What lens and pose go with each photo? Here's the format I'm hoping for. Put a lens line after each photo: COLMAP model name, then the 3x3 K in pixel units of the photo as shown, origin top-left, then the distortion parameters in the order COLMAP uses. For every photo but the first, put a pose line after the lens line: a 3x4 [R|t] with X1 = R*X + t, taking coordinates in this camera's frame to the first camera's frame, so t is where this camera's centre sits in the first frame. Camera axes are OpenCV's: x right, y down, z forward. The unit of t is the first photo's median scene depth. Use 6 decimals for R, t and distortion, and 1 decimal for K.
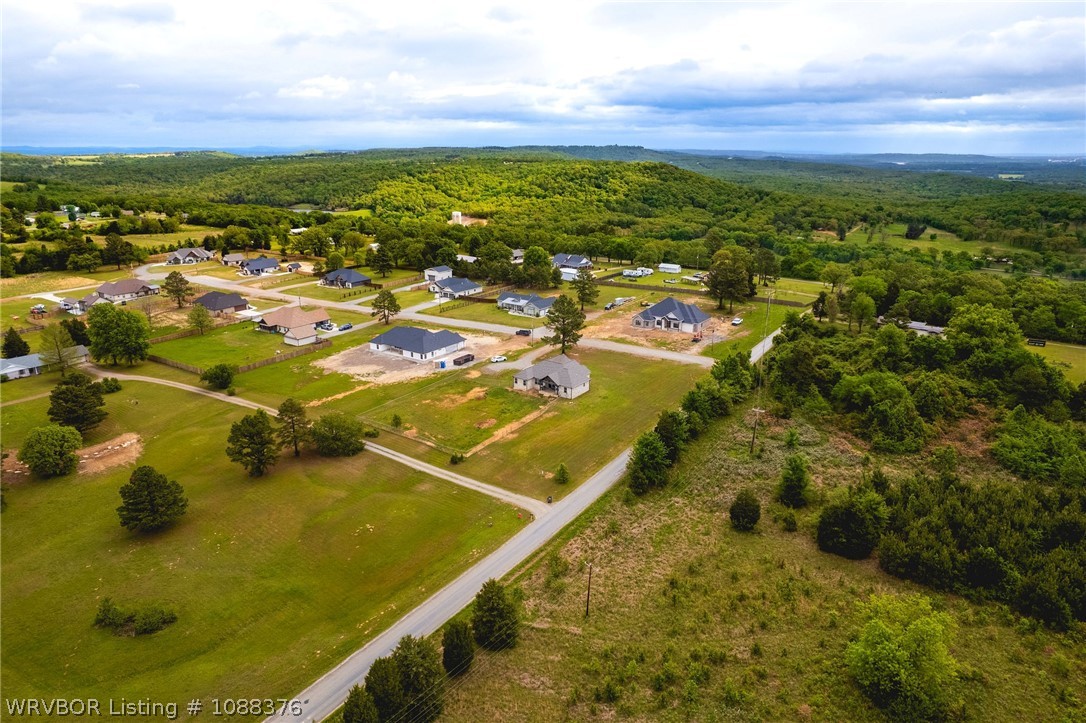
lens RADIAL K [[692.3, 0, 546.5], [0, 692.3, 361.8], [0, 0, 1]] dist [-0.041618, 0.027349]
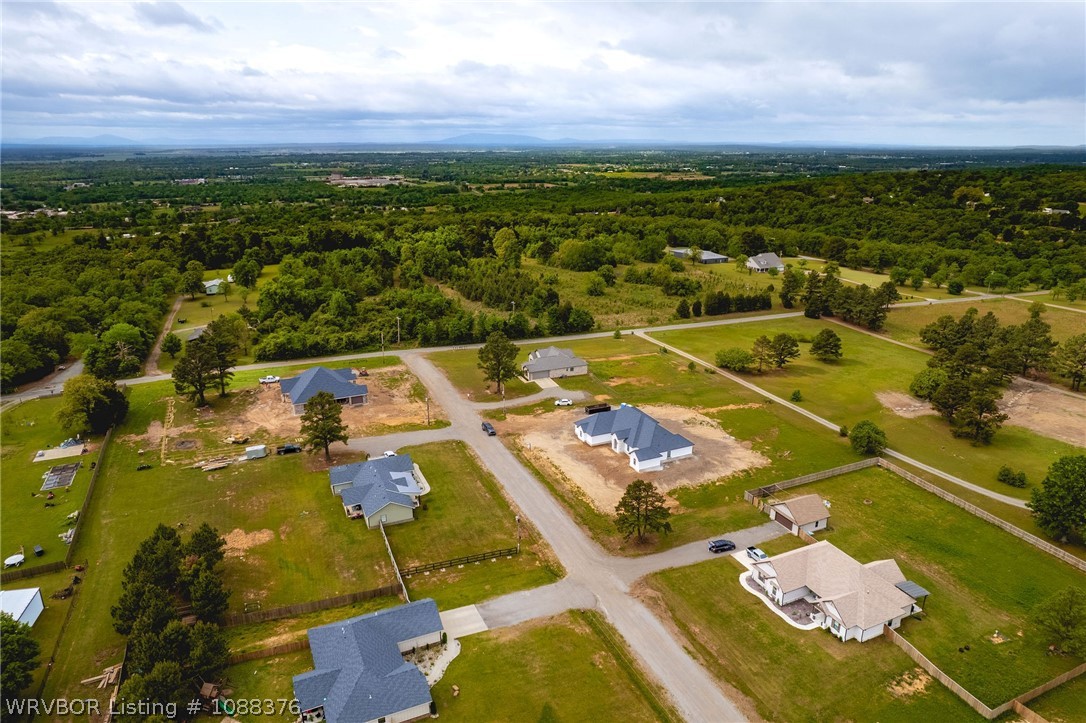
lens RADIAL K [[692.3, 0, 544.1], [0, 692.3, 360.3], [0, 0, 1]] dist [-0.041618, 0.027349]
pose [[-0.863691, -0.155975, 0.479281, -0.510682], [0.149639, 0.828686, 0.539340, -0.589132], [-0.481297, 0.537542, -0.692388, 1.712170]]
